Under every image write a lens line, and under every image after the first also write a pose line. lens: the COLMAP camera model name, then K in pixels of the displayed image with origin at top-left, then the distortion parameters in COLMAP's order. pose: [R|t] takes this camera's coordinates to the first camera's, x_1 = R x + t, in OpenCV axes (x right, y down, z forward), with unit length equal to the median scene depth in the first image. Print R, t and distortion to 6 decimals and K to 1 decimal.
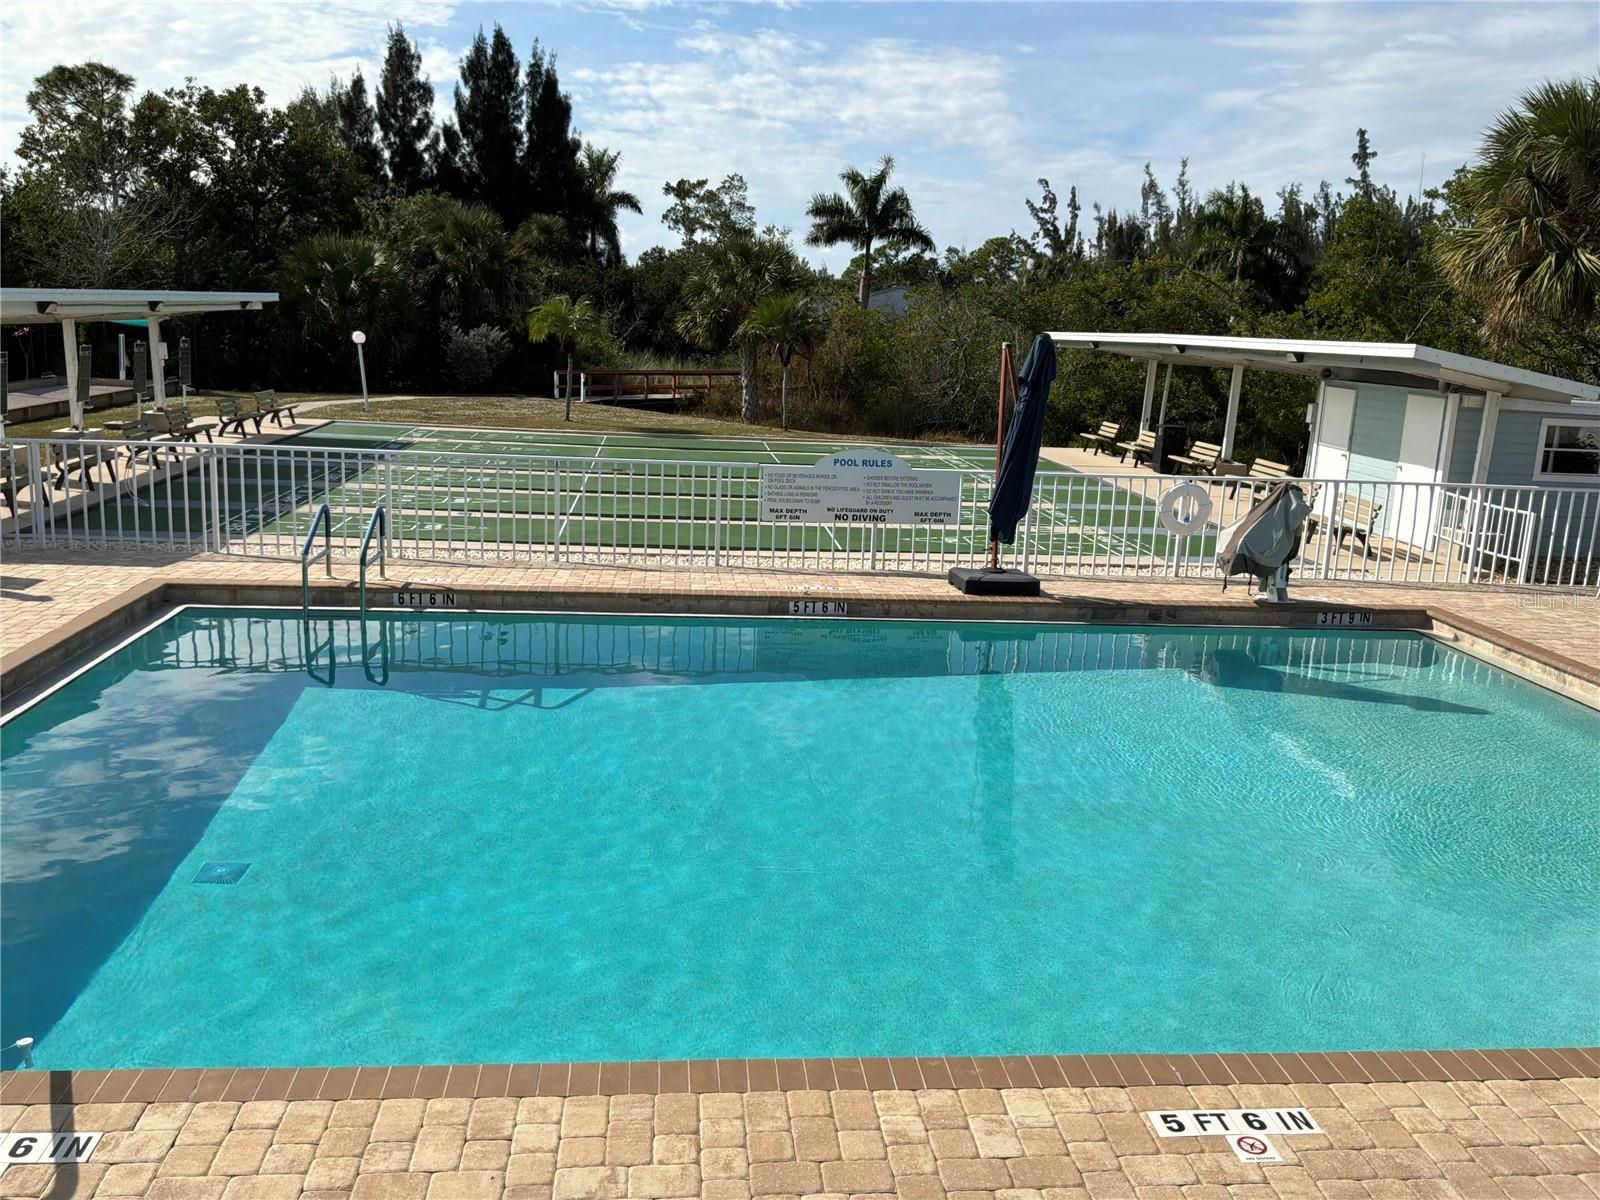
lens RADIAL K [[1316.0, 0, 807.1], [0, 1316.0, 598.1], [0, 0, 1]] dist [0.090763, -0.231798]
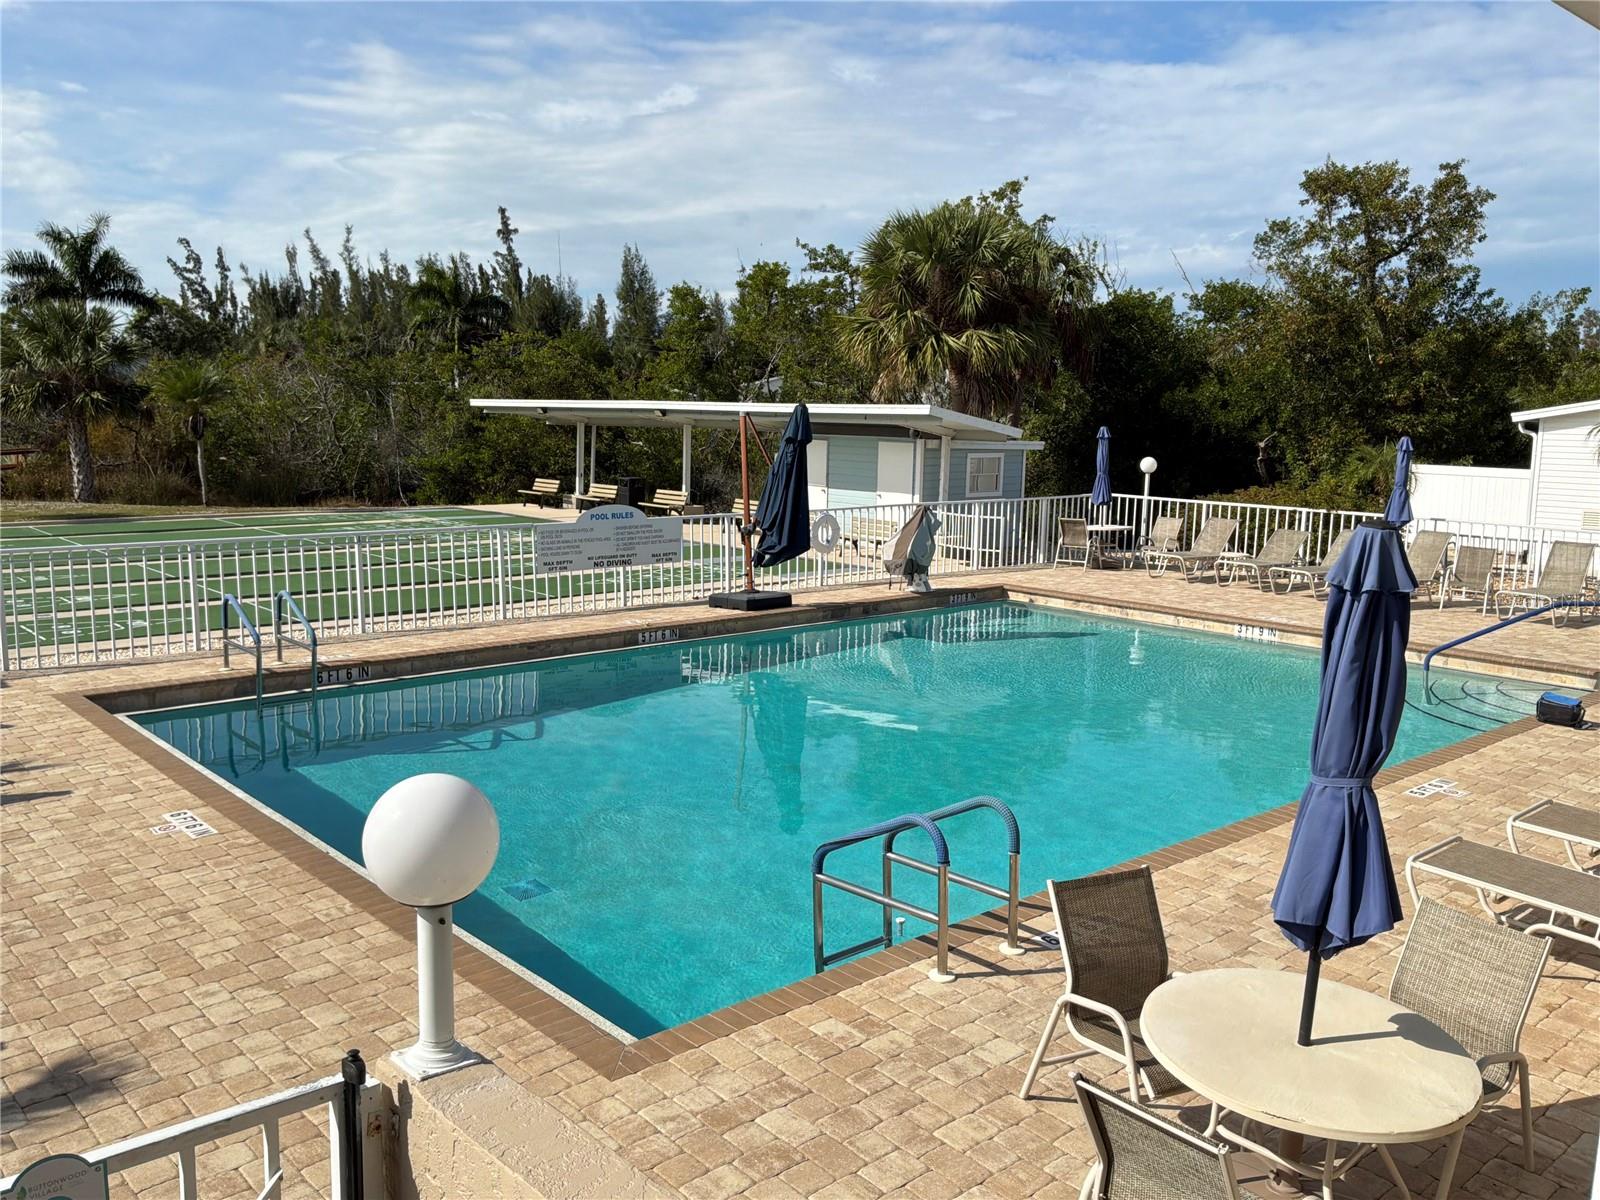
lens RADIAL K [[1278.0, 0, 799.5], [0, 1278.0, 670.1], [0, 0, 1]] dist [0.027748, -0.029229]
pose [[0.803752, -0.144693, 0.577102, -0.400153], [0.136153, 0.988969, 0.058332, -0.008683], [-0.579176, 0.031690, 0.814586, -0.015665]]
